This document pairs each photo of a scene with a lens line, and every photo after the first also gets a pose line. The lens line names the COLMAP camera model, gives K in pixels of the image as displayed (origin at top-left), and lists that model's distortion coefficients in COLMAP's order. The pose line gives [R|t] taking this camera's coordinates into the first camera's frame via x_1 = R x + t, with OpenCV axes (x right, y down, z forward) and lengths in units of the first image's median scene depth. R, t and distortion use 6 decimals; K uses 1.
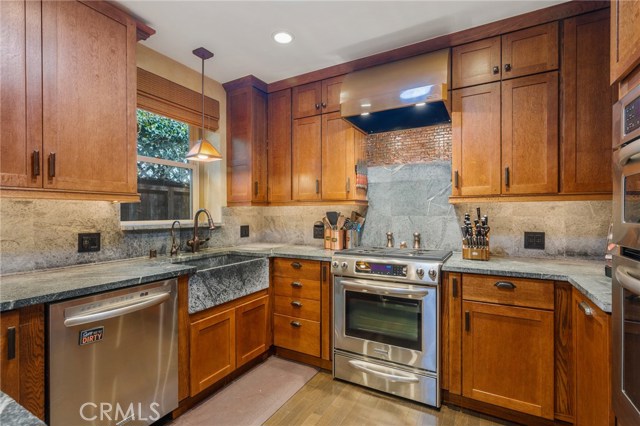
lens RADIAL K [[298.3, 0, 320.0], [0, 298.3, 213.0], [0, 0, 1]] dist [0.000223, 0.000096]
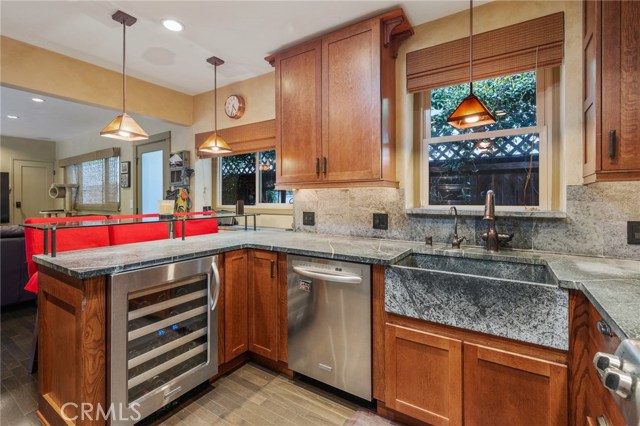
lens RADIAL K [[285.7, 0, 321.2], [0, 285.7, 197.4], [0, 0, 1]] dist [-0.000693, -0.000072]
pose [[-0.057238, -0.002604, -0.998357, 0.389403], [0.003976, 0.999988, -0.002836, 0.002720], [0.998353, -0.004132, -0.057227, 0.793681]]
